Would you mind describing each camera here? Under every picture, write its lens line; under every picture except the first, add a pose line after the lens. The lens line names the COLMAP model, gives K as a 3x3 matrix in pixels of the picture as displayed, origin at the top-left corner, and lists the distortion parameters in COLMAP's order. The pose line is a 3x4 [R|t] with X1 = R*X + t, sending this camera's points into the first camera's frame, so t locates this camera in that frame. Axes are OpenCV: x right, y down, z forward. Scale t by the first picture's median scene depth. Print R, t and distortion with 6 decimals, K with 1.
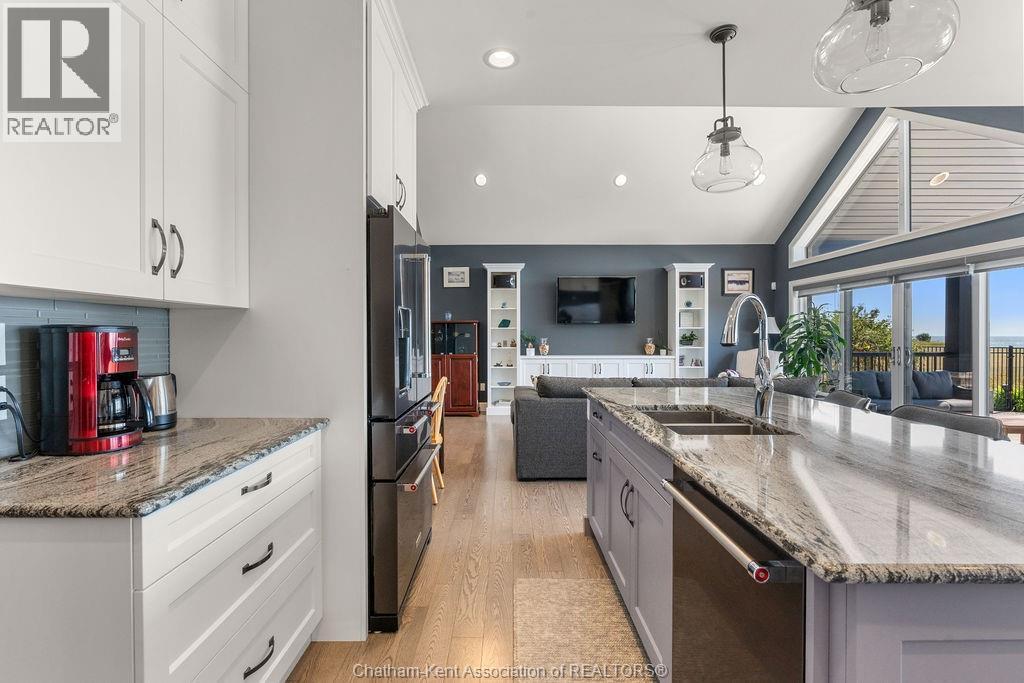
lens RADIAL K [[454.9, 0, 505.8], [0, 454.9, 340.7], [0, 0, 1]] dist [0.000355, 0.000378]
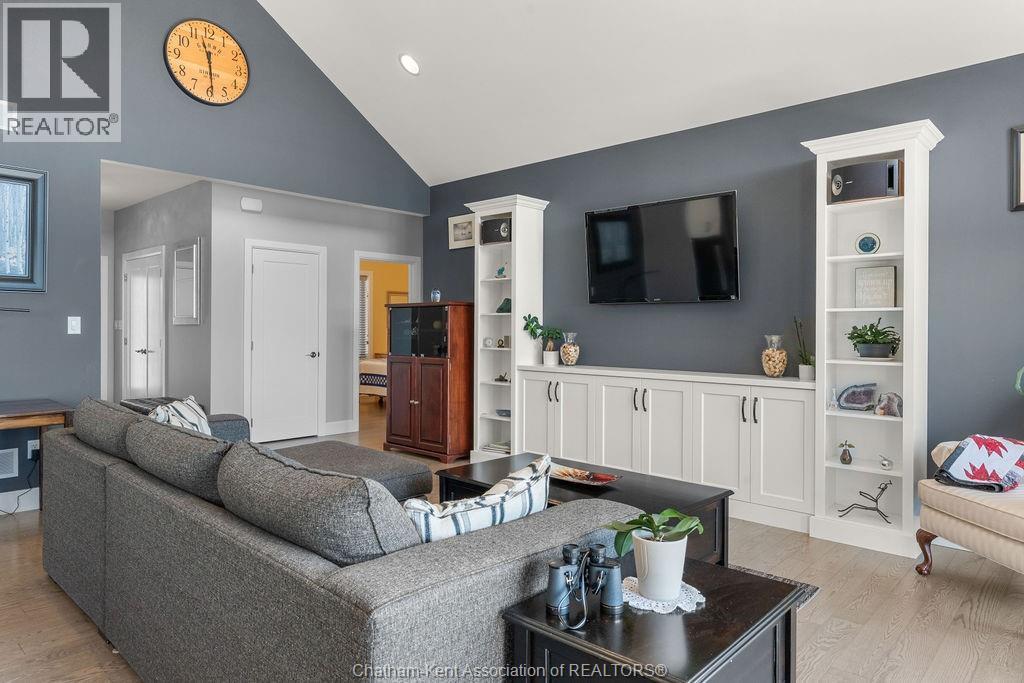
lens RADIAL K [[645.8, 0, 511.7], [0, 645.8, 326.9], [0, 0, 1]] dist [-0.001146, 0.001601]
pose [[0.734739, 0.004906, -0.678332, 0.543814], [-0.014976, 0.999847, -0.008989, -0.004570], [0.678184, 0.016763, 0.734701, 0.420435]]
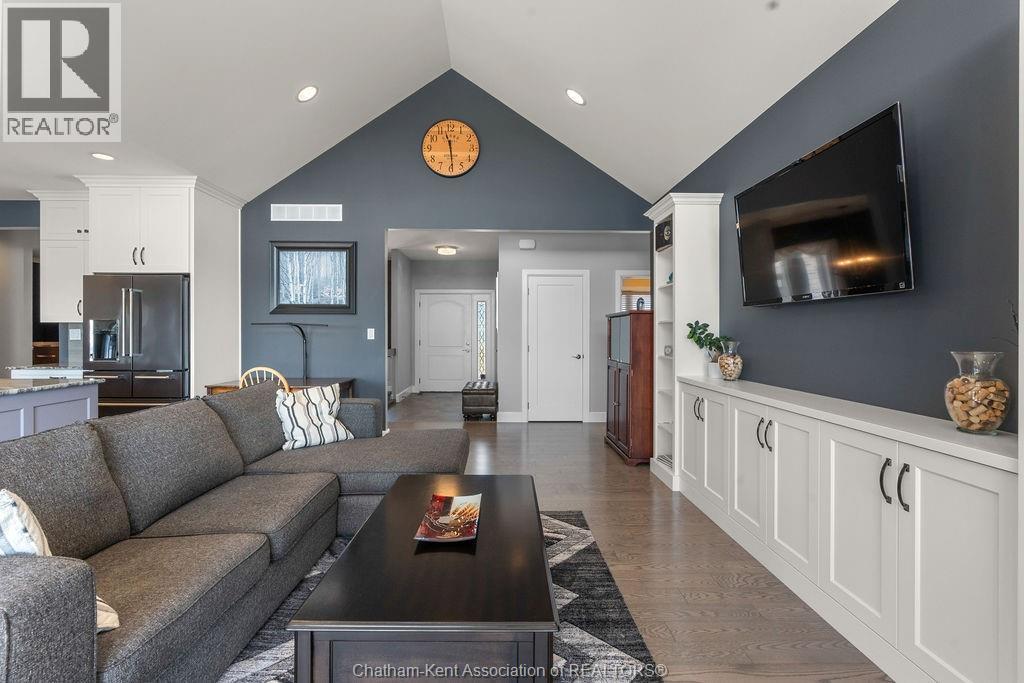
lens RADIAL K [[463.4, 0, 507.4], [0, 463.4, 329.6], [0, 0, 1]] dist [-0.001844, -0.000301]
pose [[0.019355, -0.004212, -0.999804, 0.537400], [-0.014576, 0.999884, -0.004494, -0.012321], [0.999706, 0.014660, 0.019291, 0.788905]]
